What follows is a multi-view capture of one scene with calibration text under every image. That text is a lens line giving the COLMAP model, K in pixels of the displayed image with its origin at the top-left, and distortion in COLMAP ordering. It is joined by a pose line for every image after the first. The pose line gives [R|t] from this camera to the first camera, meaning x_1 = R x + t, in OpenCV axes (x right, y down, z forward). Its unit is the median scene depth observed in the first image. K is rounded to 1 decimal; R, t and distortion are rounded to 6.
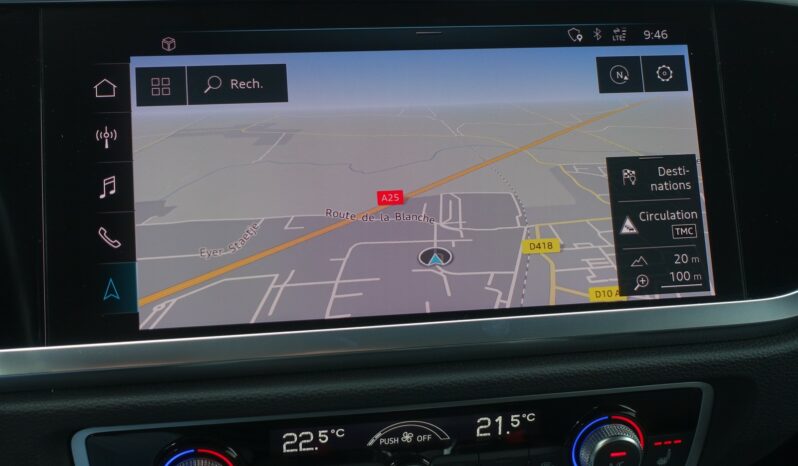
lens RADIAL K [[1112.6, 0, 401.8], [0, 1112.6, 232.2], [0, 0, 1]] dist [-0.030601, -0.063387]
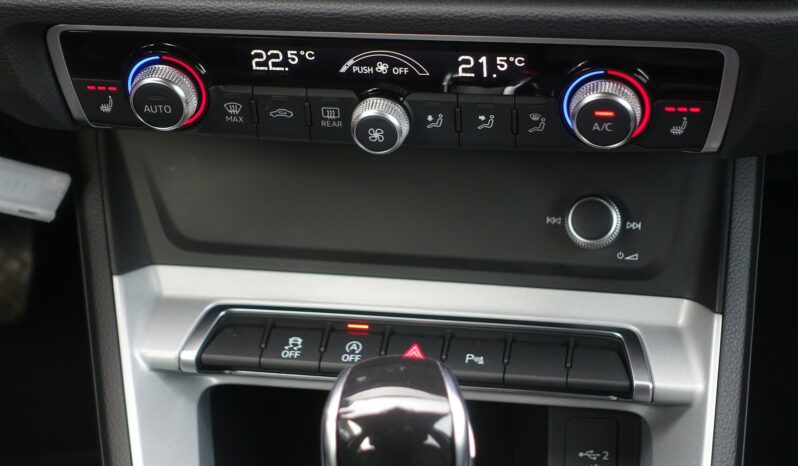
lens RADIAL K [[1660.7, 0, 399.0], [0, 1660.7, 233.0], [0, 0, 1]] dist [-0.158796, 0.090426]
pose [[0.935740, 0.142836, -0.322472, 0.488219], [-0.045651, 0.955682, 0.290840, -0.086100], [0.349723, -0.257430, 0.900791, -0.271104]]
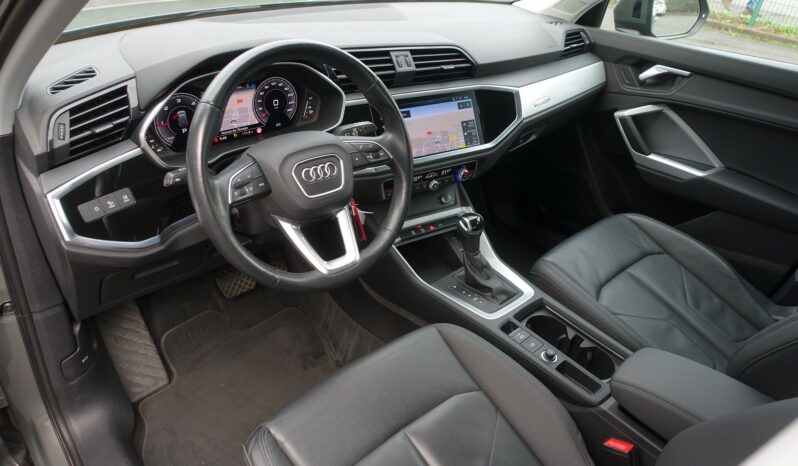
lens RADIAL K [[540.6, 0, 399.0], [0, 540.6, 233.0], [0, 0, 1]] dist [-0.010489, -0.001088]
pose [[0.930712, -0.163072, 0.327388, -1.092594], [0.093272, 0.971332, 0.218664, -0.146040], [-0.353660, -0.172977, 0.919241, -1.494435]]
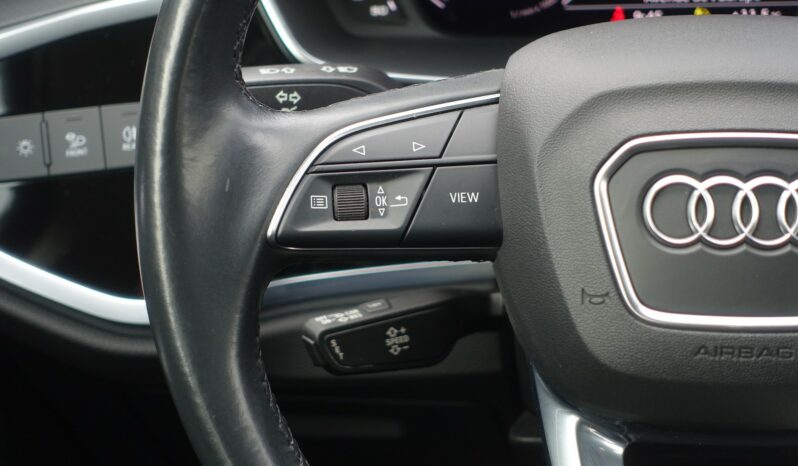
lens RADIAL K [[1660.7, 0, 399.0], [0, 1660.7, 233.0], [0, 0, 1]] dist [-0.158796, 0.090426]
pose [[0.892351, 0.122625, -0.434364, -0.411528], [-0.092400, 0.991635, 0.090122, -0.030100], [0.441782, -0.040285, 0.896217, -0.749680]]
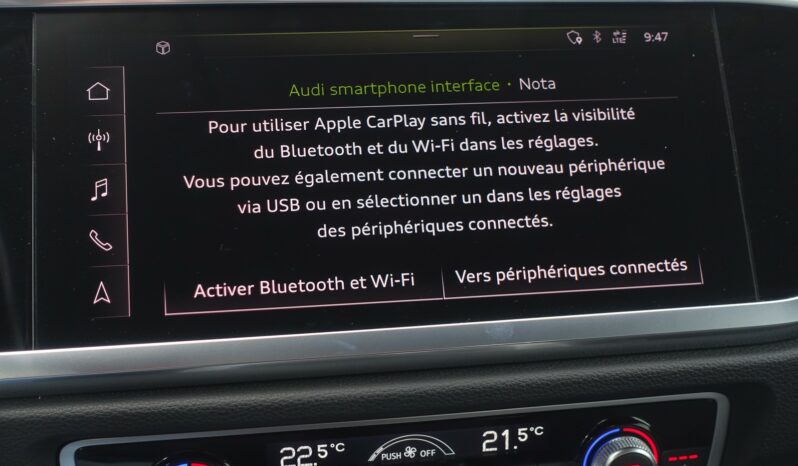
lens RADIAL K [[1112.6, 0, 401.8], [0, 1112.6, 232.2], [0, 0, 1]] dist [-0.030601, -0.063387]
pose [[0.999837, -0.014188, -0.011160, 0.011268], [0.013196, 0.996347, -0.084373, 0.077470], [0.012317, 0.084212, 0.996372, 0.028931]]
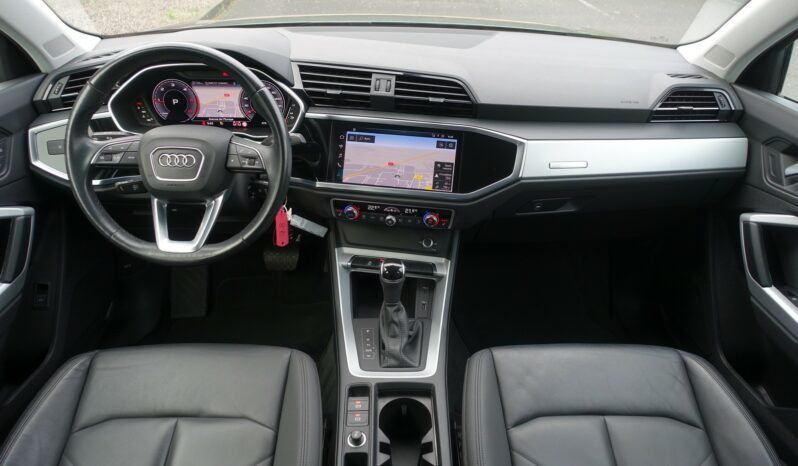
lens RADIAL K [[540.6, 0, 399.0], [0, 540.6, 233.0], [0, 0, 1]] dist [-0.010489, -0.001088]
pose [[0.944701, 0.169412, -0.280784, 0.770549], [-0.120057, 0.975452, 0.184607, -0.182416], [0.305165, -0.140688, 0.941850, -1.384840]]
